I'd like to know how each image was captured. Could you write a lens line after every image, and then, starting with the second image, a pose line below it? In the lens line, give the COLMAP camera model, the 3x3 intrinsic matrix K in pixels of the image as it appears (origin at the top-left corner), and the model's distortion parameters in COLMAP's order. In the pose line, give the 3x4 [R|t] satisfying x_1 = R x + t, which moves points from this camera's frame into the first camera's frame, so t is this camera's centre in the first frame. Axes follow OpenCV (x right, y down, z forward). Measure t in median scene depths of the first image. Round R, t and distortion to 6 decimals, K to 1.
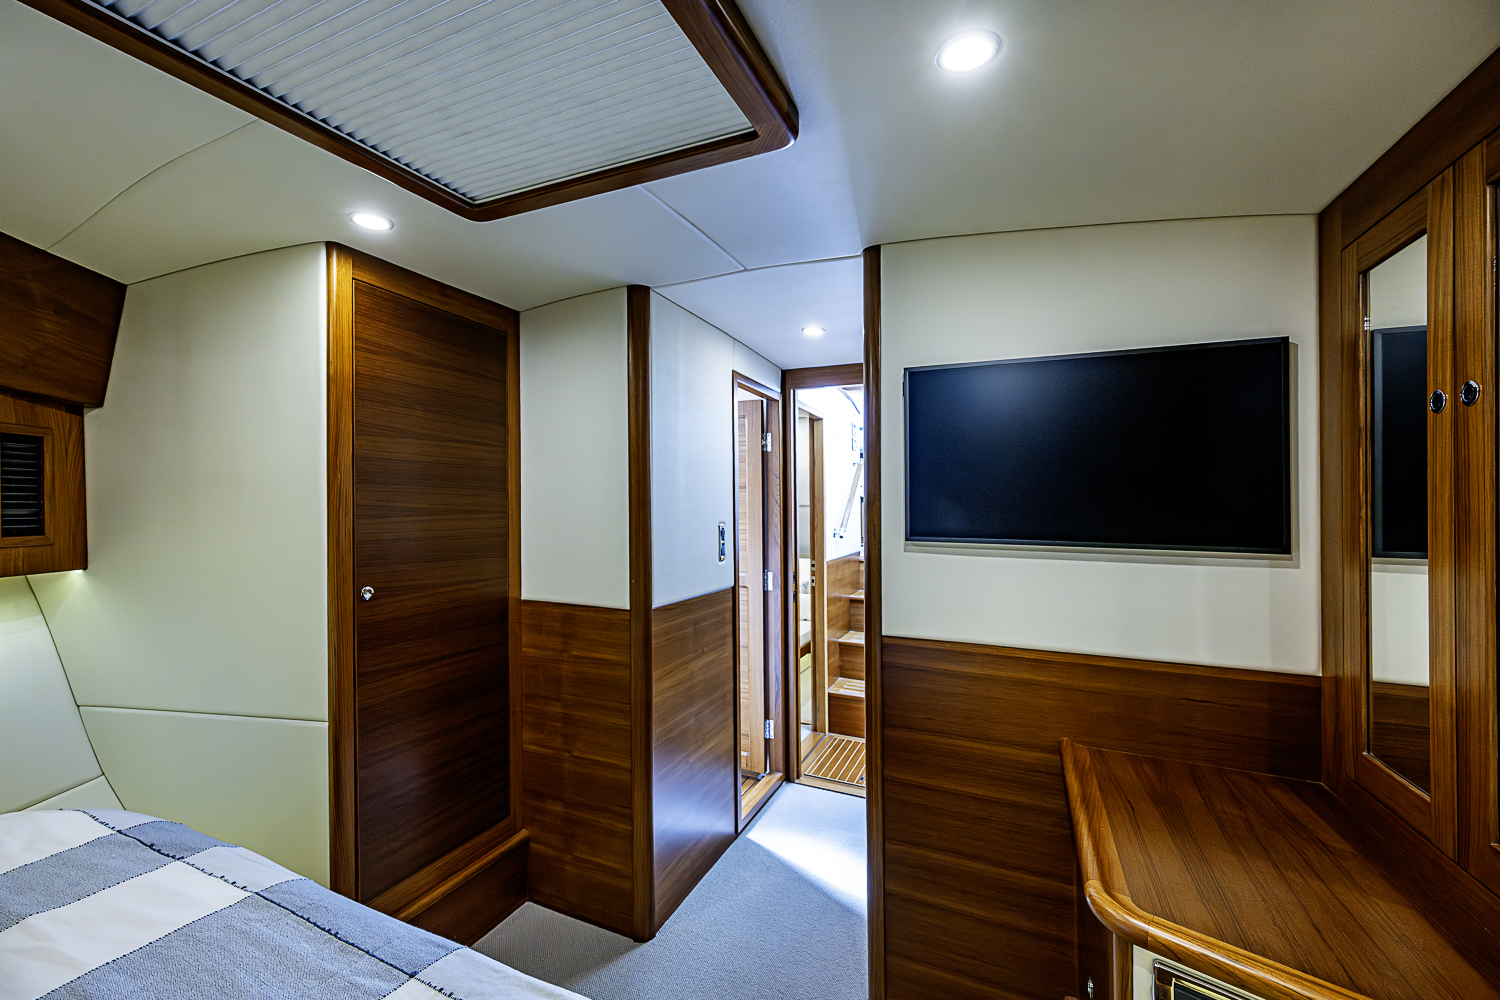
lens RADIAL K [[581.2, 0, 750.0], [0, 581.2, 500.0], [0, 0, 1]] dist [-0.008093, -0.000246]
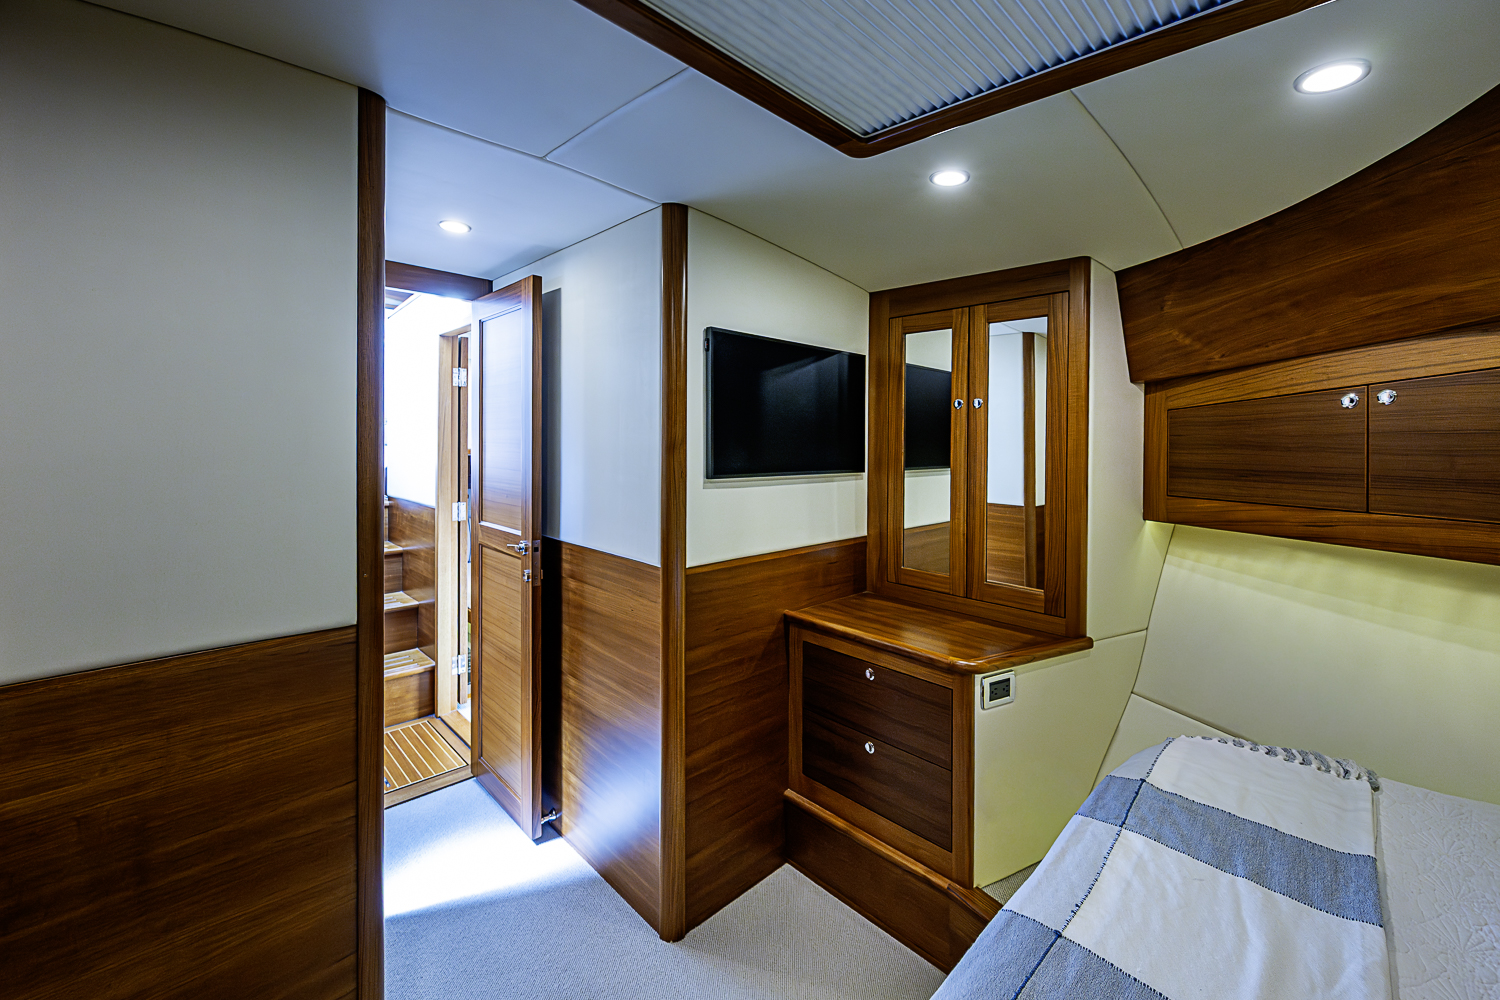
lens RADIAL K [[615.6, 0, 745.7], [0, 615.6, 440.5], [0, 0, 1]] dist [-0.001052, -0.000001]
pose [[0.362253, 0.000304, 0.932080, -1.043193], [-0.007313, 0.999970, 0.002516, -0.011571], [-0.932051, -0.007728, 0.362245, 0.626026]]
